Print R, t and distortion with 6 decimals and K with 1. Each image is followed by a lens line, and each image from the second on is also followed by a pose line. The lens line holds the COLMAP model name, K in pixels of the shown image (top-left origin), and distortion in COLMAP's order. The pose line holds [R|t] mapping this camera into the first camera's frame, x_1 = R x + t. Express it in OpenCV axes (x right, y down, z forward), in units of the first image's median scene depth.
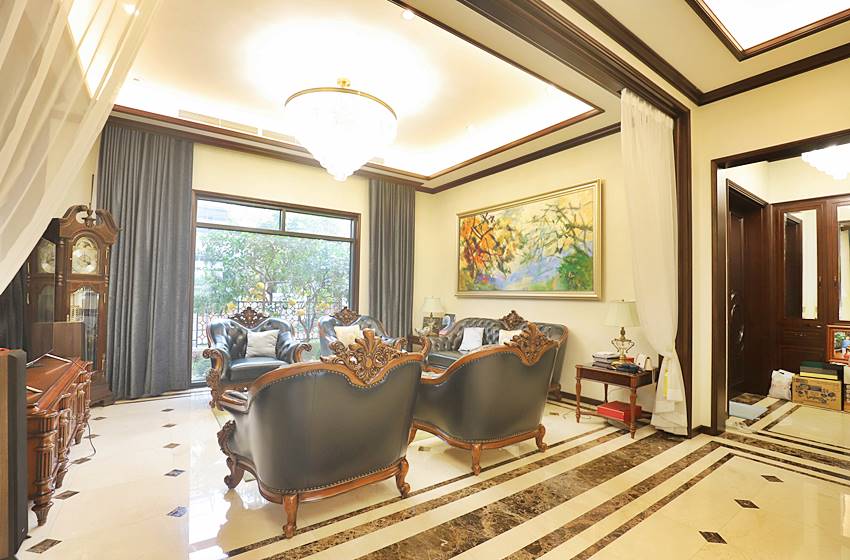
lens RADIAL K [[389.1, 0, 424.6], [0, 389.1, 279.7], [0, 0, 1]] dist [-0.021288, 0.000583]
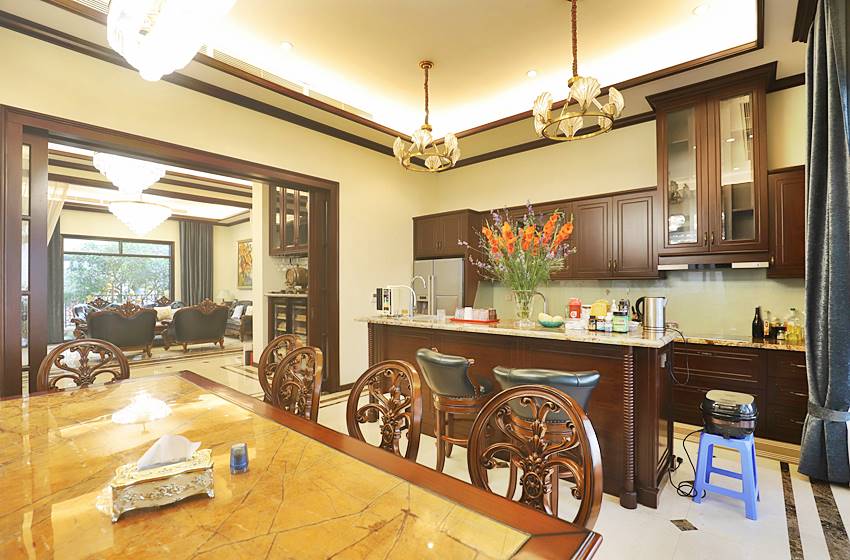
lens RADIAL K [[389.1, 0, 428.7], [0, 389.1, 282.7], [0, 0, 1]] dist [-0.021288, 0.000583]
pose [[0.973617, -0.023500, 0.226977, 0.617653], [0.014708, 0.999077, 0.040352, -0.047641], [-0.227716, -0.035949, 0.973064, -1.053680]]
